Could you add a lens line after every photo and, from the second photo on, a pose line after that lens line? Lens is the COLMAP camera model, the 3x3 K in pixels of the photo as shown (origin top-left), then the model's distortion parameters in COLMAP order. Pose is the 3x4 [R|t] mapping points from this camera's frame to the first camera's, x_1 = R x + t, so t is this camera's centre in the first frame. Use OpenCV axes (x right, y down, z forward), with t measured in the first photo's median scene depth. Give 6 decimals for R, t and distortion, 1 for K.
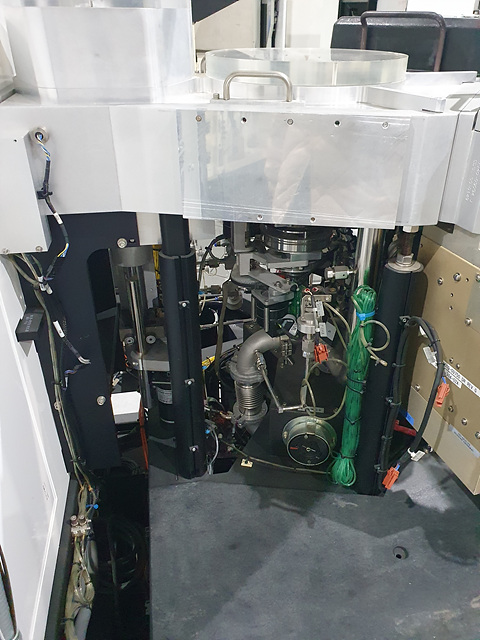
lens RADIAL K [[512.9, 0, 252.5], [0, 512.9, 322.1], [0, 0, 1]] dist [0.019307, 0.000044]
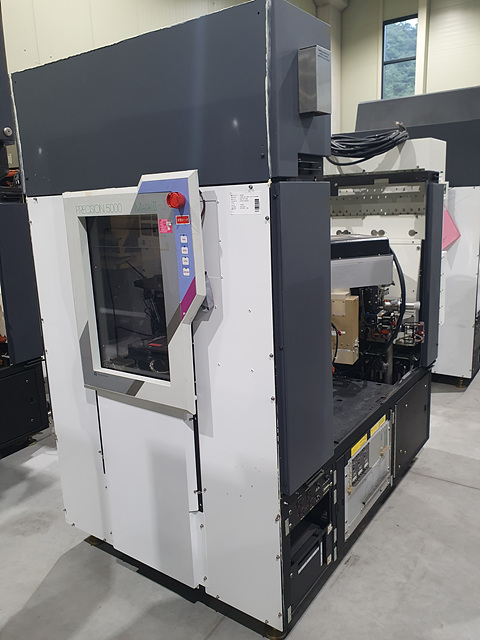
lens RADIAL K [[513.6, 0, 240.0], [0, 513.6, 320.0], [0, 0, 1]] dist [0.007130, 0.000242]
pose [[0.710750, -0.188116, 0.677825, -2.010494], [0.402277, 0.899163, -0.172274, 0.314535], [-0.577067, 0.395118, 0.714755, -0.936477]]
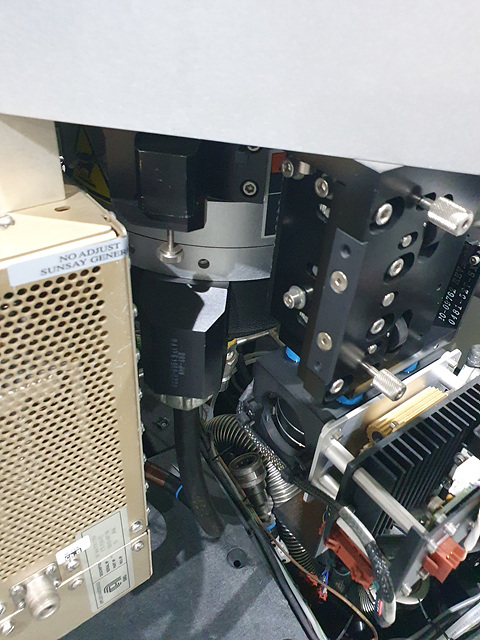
lens RADIAL K [[512.9, 0, 252.5], [0, 512.9, 322.1], [0, 0, 1]] dist [0.019307, 0.000044]
pose [[0.939784, -0.148814, 0.307668, 0.480948], [0.096498, 0.979135, 0.178835, -0.041455], [-0.327862, -0.138377, 0.934536, 0.462968]]
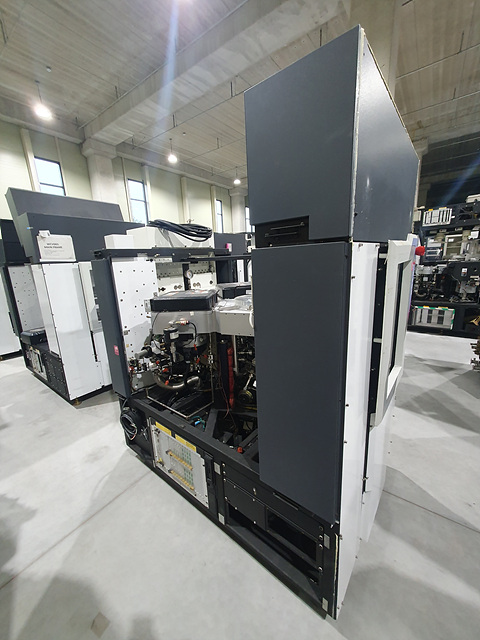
lens RADIAL K [[252.2, 0, 240.0], [0, 252.2, 320.0], [0, 0, 1]] dist [0.013751, 0.000054]
pose [[-0.649067, -0.157659, 0.744215, -1.346263], [0.424495, 0.736757, 0.526302, -1.536139], [-0.631282, 0.657520, -0.411279, 2.066636]]
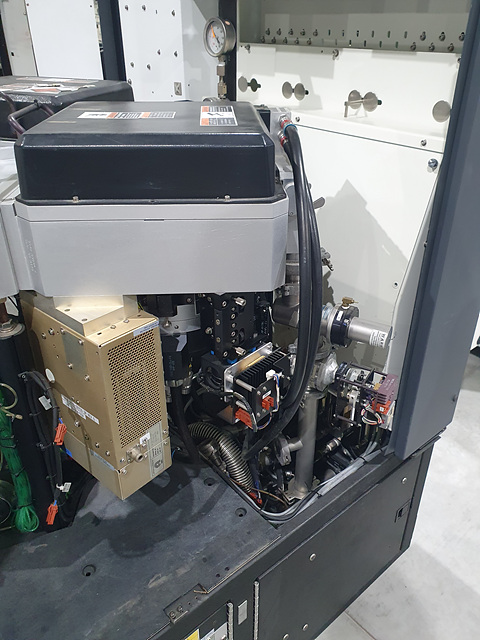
lens RADIAL K [[512.9, 0, 252.5], [0, 512.9, 322.1], [0, 0, 1]] dist [0.019307, 0.000044]
pose [[0.861476, -0.244600, 0.445006, 0.228032], [0.250126, 0.967056, 0.047336, -0.041312], [-0.441924, 0.070528, 0.894276, -0.206098]]
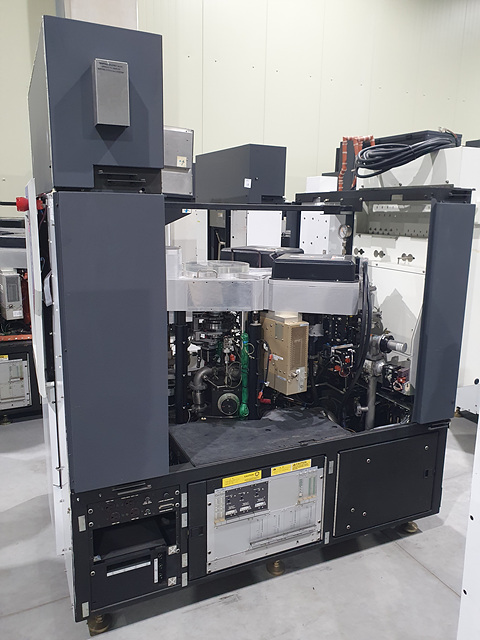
lens RADIAL K [[512.9, 0, 252.5], [0, 512.9, 322.1], [0, 0, 1]] dist [0.019307, 0.000044]
pose [[0.966211, -0.038459, 0.254867, -0.458640], [0.118339, 0.944621, -0.306083, 0.731732], [-0.228981, 0.325902, 0.917254, -1.647165]]
